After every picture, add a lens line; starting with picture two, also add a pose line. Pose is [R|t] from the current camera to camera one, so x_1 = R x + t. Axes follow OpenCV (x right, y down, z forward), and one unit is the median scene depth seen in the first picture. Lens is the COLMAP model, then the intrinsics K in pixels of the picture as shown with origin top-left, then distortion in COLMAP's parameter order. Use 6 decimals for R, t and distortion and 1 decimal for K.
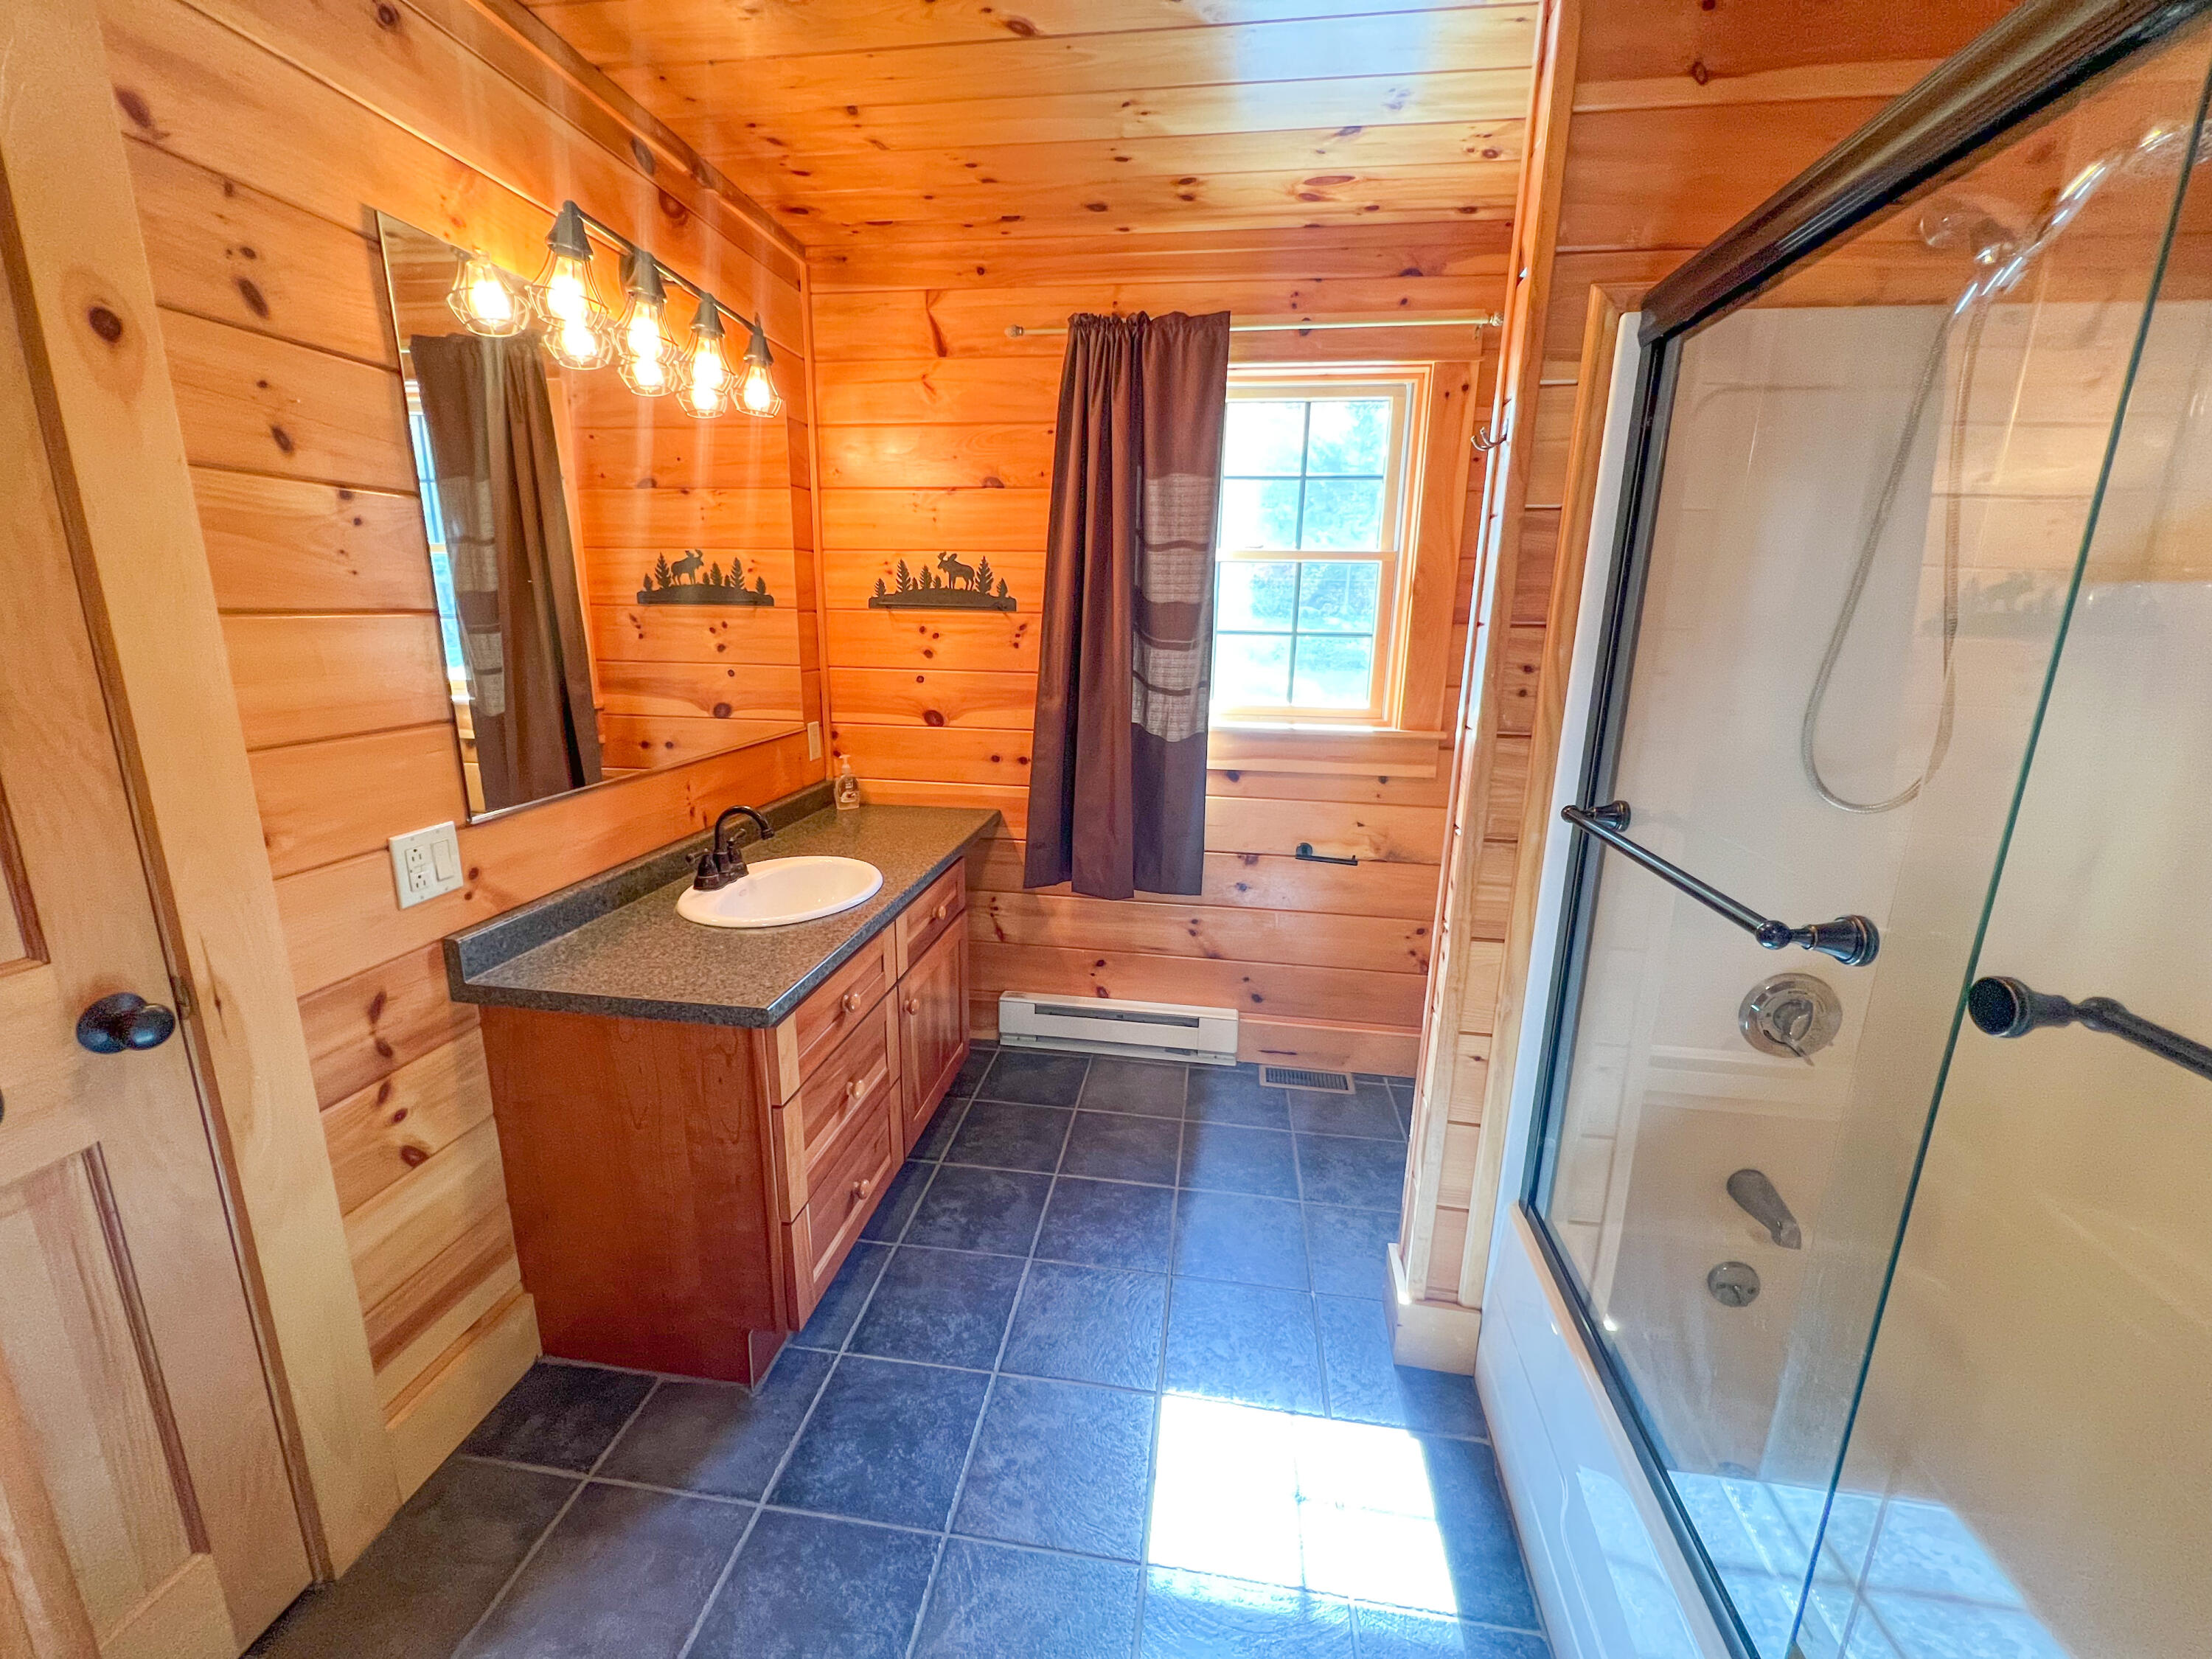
lens RADIAL K [[890.8, 0, 1098.0], [0, 890.8, 822.5], [0, 0, 1]] dist [-0.003605, -0.000064]
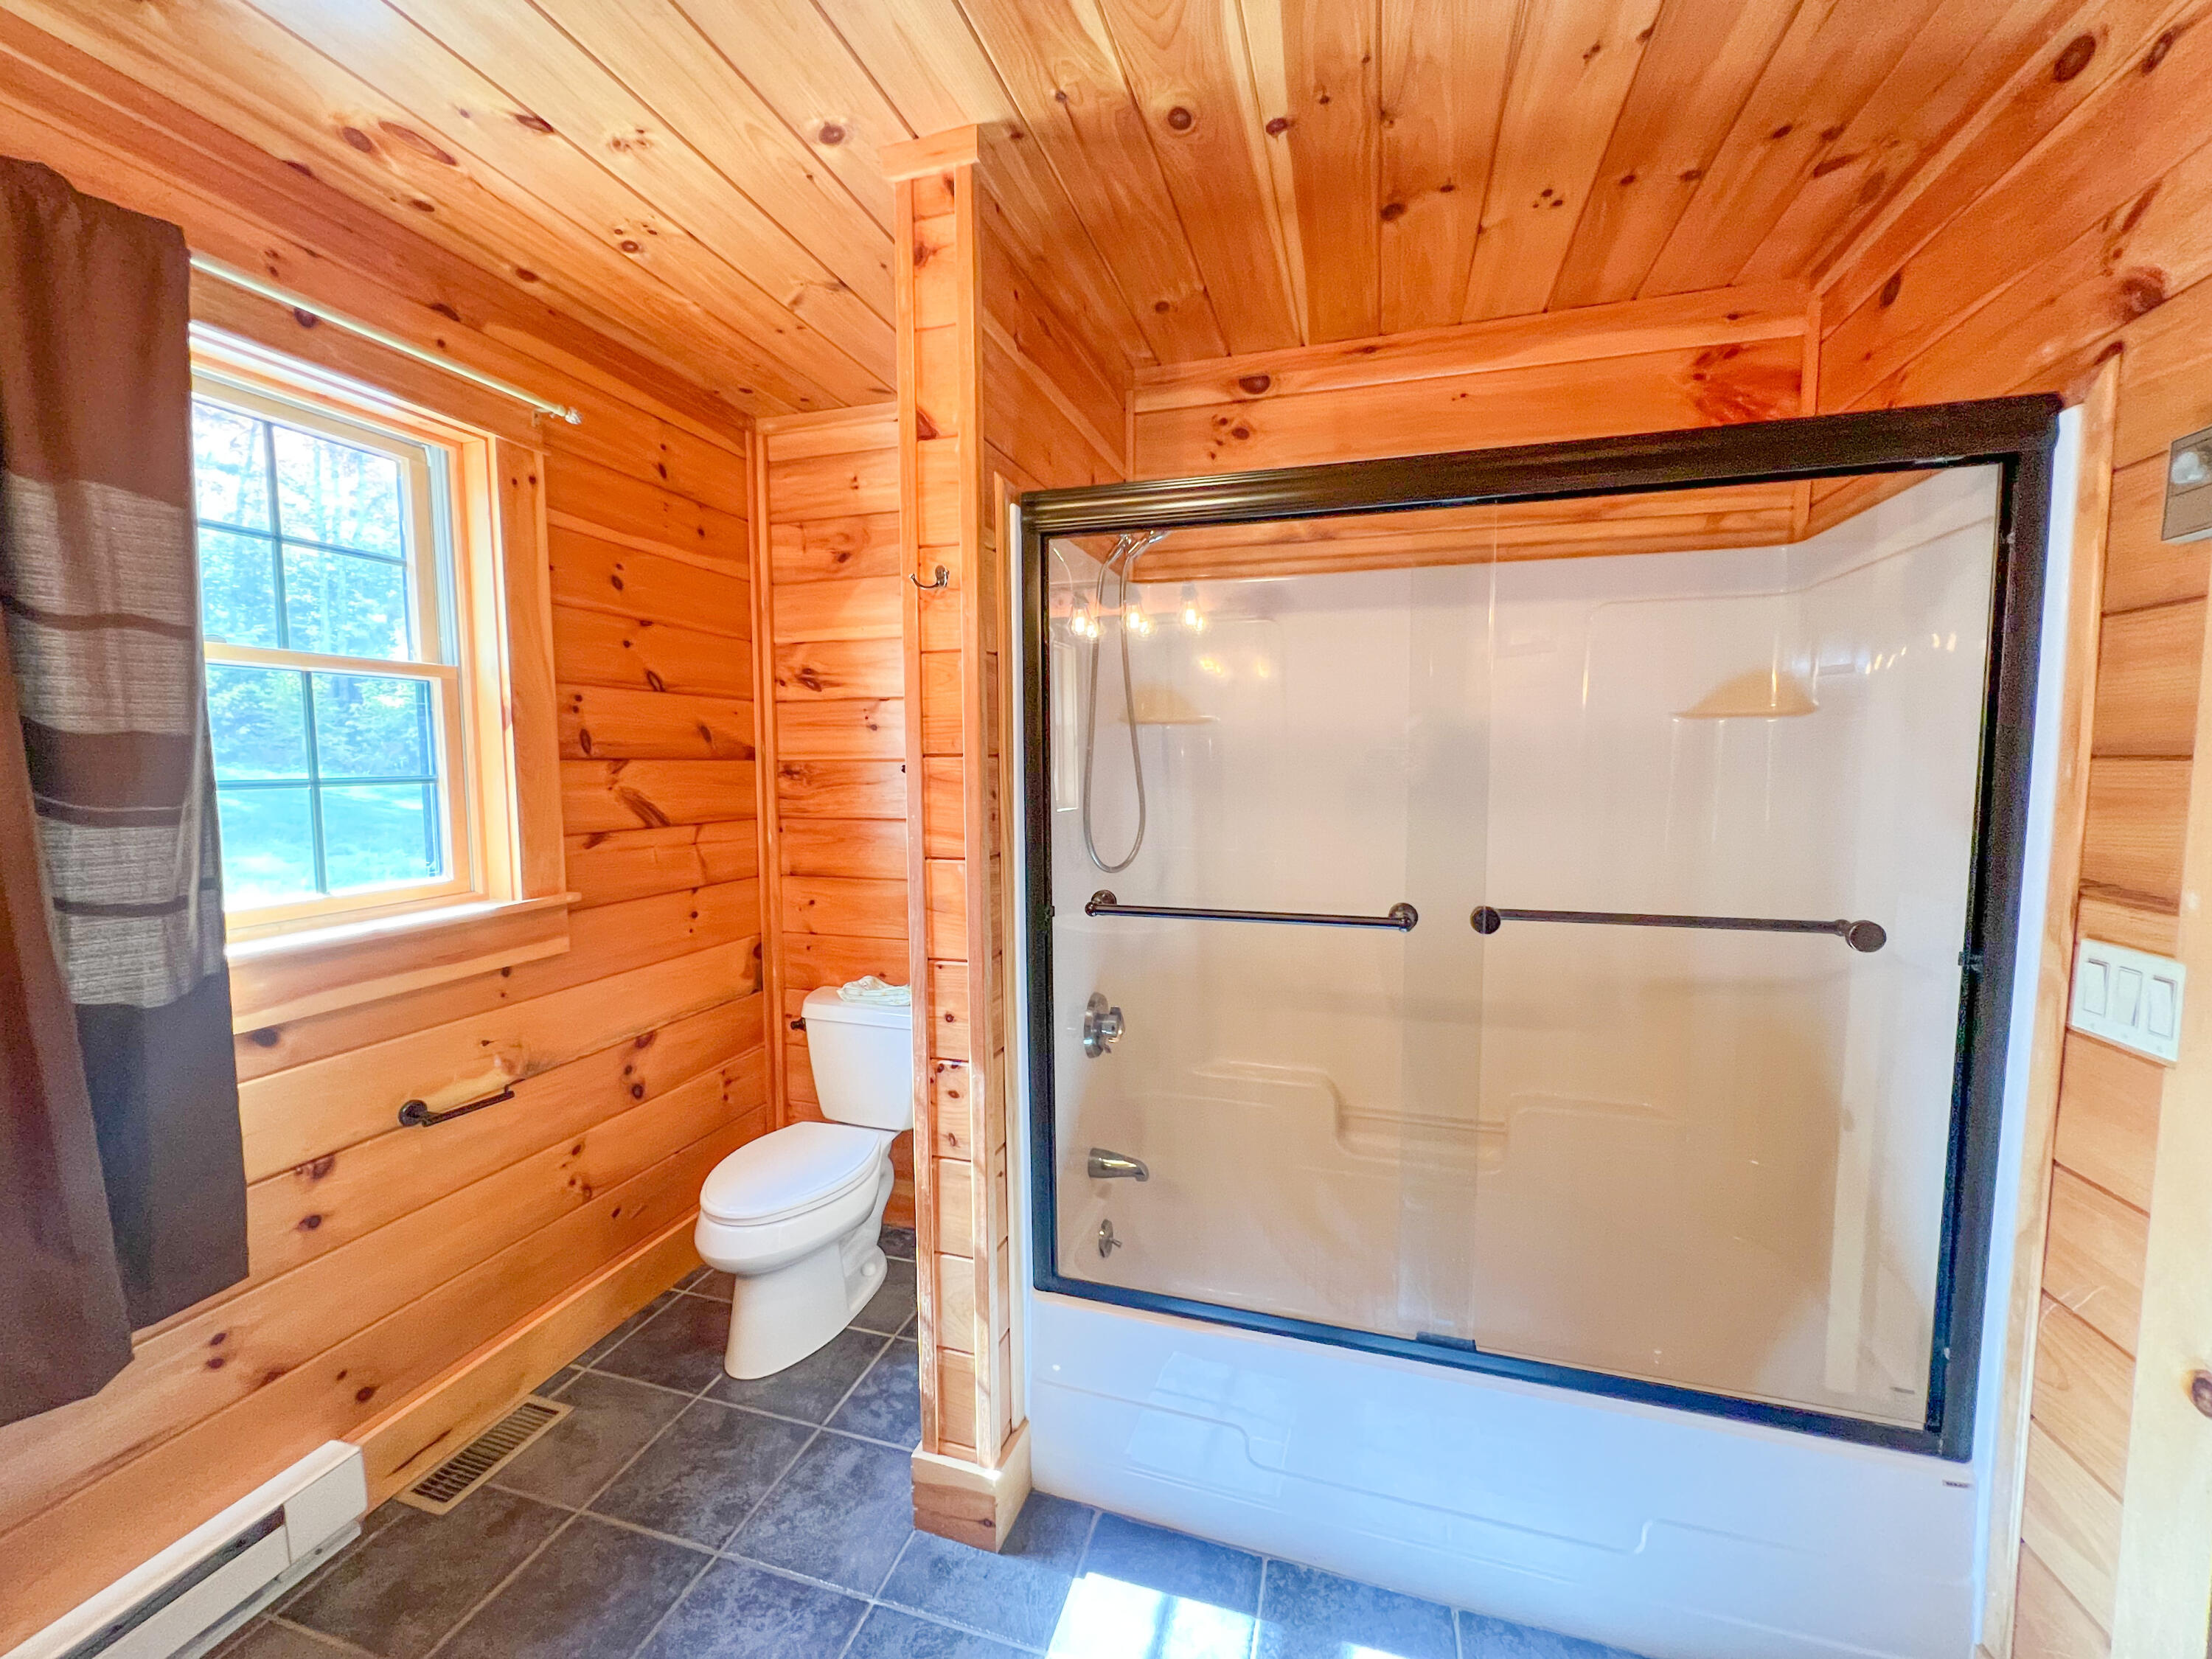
lens RADIAL K [[890.8, 0, 1098.0], [0, 890.8, 822.5], [0, 0, 1]] dist [-0.003605, -0.000064]
pose [[0.147982, -0.094585, 0.984457, -0.329321], [0.235212, 0.970220, 0.057860, -0.099535], [-0.960613, 0.222993, 0.165823, 0.406571]]
